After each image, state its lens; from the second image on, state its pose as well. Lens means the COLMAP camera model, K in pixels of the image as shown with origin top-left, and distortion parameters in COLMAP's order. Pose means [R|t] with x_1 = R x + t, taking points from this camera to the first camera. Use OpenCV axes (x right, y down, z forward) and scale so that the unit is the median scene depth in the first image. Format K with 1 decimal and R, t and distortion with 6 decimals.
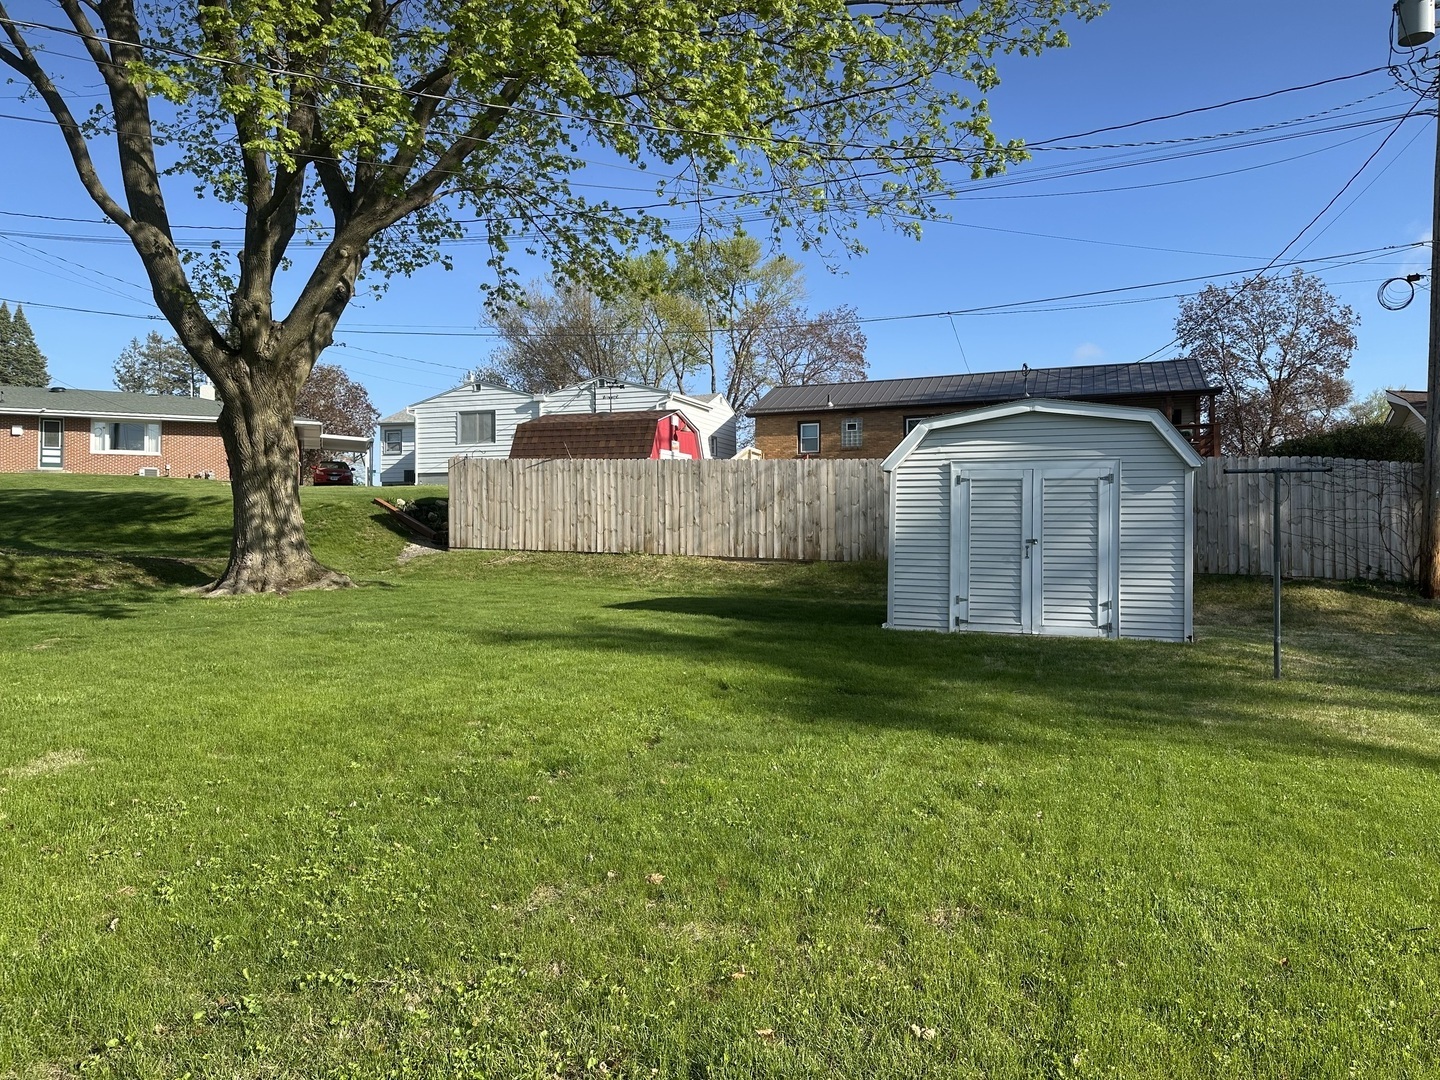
lens RADIAL K [[987.1, 0, 720.0], [0, 987.1, 540.0], [0, 0, 1]] dist [0.095004, 0.000299]
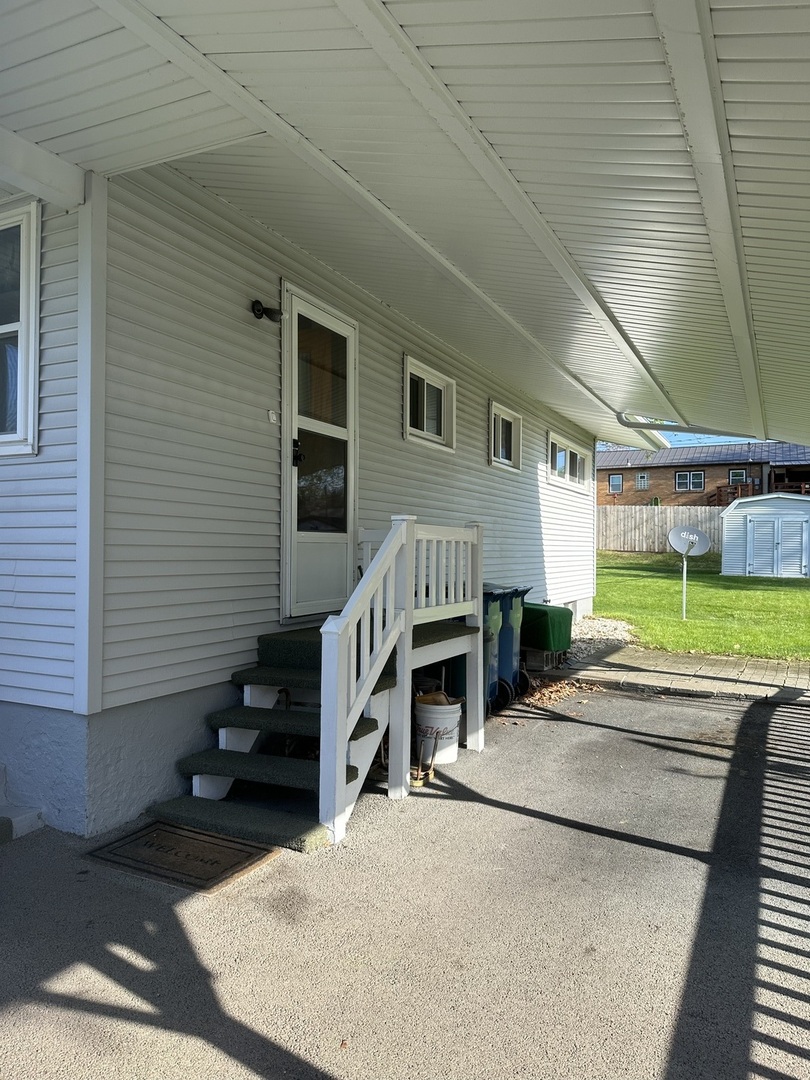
lens RADIAL K [[762.3, 0, 405.0], [0, 762.3, 540.0], [0, 0, 1]] dist [0.055991, -0.083225]
pose [[0.995494, 0.007554, -0.094521, -0.317936], [-0.007998, 0.999959, -0.004314, 0.005576], [0.094485, 0.005051, 0.995513, -0.754112]]
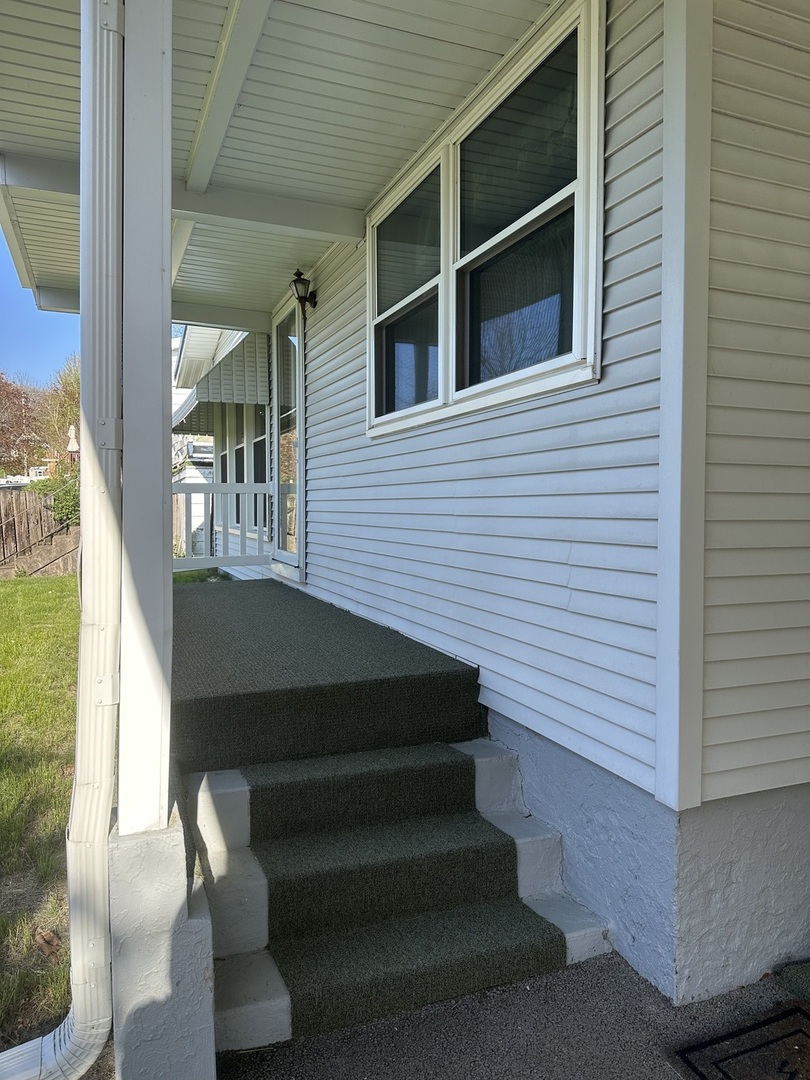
lens RADIAL K [[762.3, 0, 405.0], [0, 762.3, 540.0], [0, 0, 1]] dist [0.055991, -0.083225]
pose [[0.684886, 0.032215, -0.727937, -0.363063], [0.005312, 0.998775, 0.049199, 0.003308], [0.728630, -0.037563, 0.683876, -0.671875]]
